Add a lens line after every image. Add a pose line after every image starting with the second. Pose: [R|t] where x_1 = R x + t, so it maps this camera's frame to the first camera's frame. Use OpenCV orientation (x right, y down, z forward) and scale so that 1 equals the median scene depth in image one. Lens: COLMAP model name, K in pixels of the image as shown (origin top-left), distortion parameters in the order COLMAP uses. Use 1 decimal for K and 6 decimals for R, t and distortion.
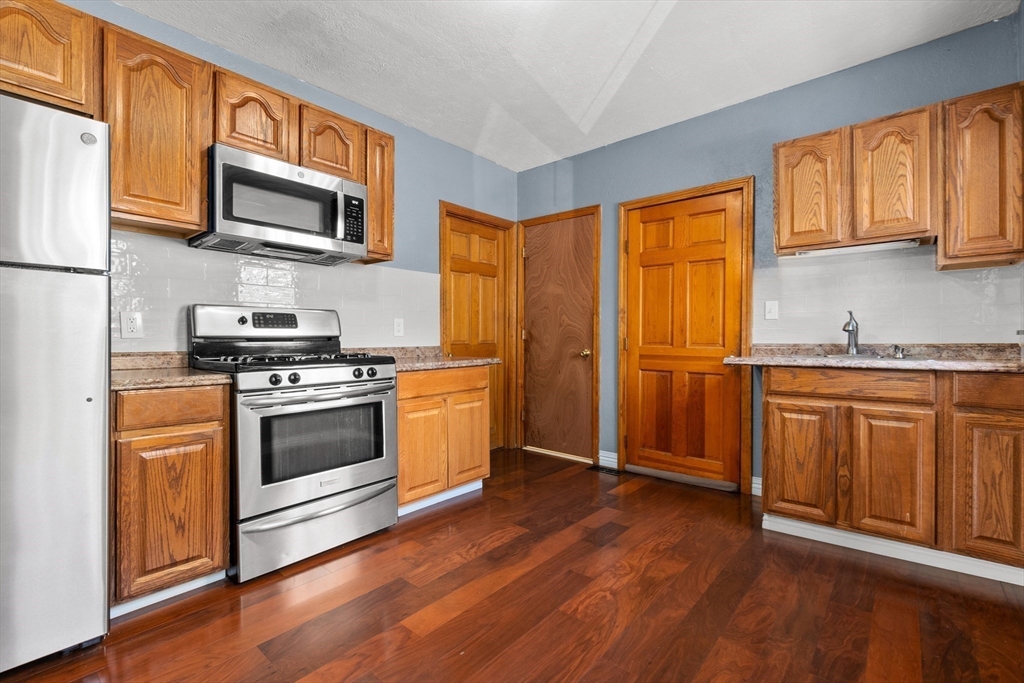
lens RADIAL K [[446.5, 0, 514.4], [0, 446.5, 340.3], [0, 0, 1]] dist [-0.004832, -0.000574]
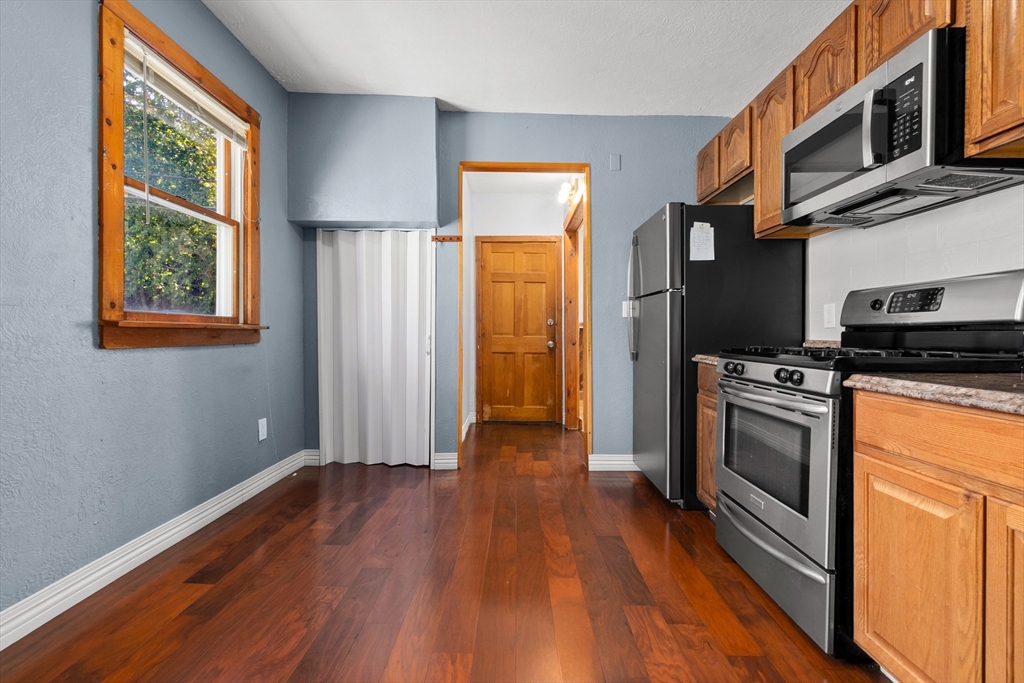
lens RADIAL K [[446.5, 0, 517.3], [0, 446.5, 337.8], [0, 0, 1]] dist [-0.004832, -0.000574]
pose [[-0.757230, 0.009987, -0.653072, 0.397523], [-0.001652, 0.999851, 0.017205, 0.001977], [0.653146, 0.014107, -0.757101, 1.166289]]
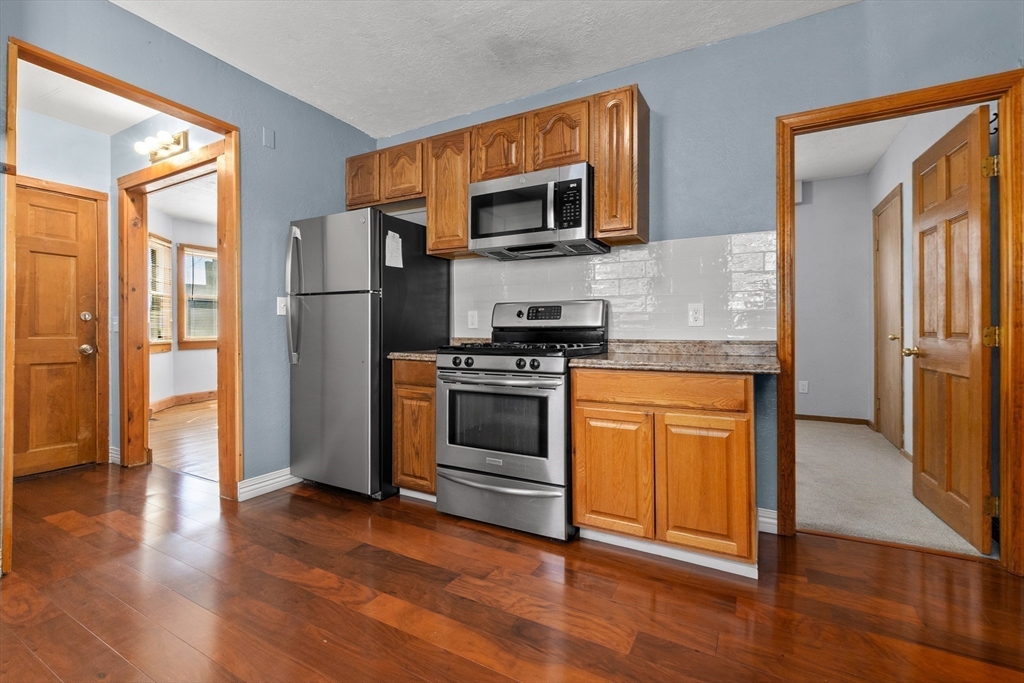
lens RADIAL K [[446.5, 0, 514.3], [0, 446.5, 326.4], [0, 0, 1]] dist [-0.004832, -0.000574]
pose [[0.207409, -0.004495, -0.978244, 0.574317], [-0.005933, 0.999965, -0.005852, -0.002986], [0.978236, 0.007018, 0.207375, 0.721973]]
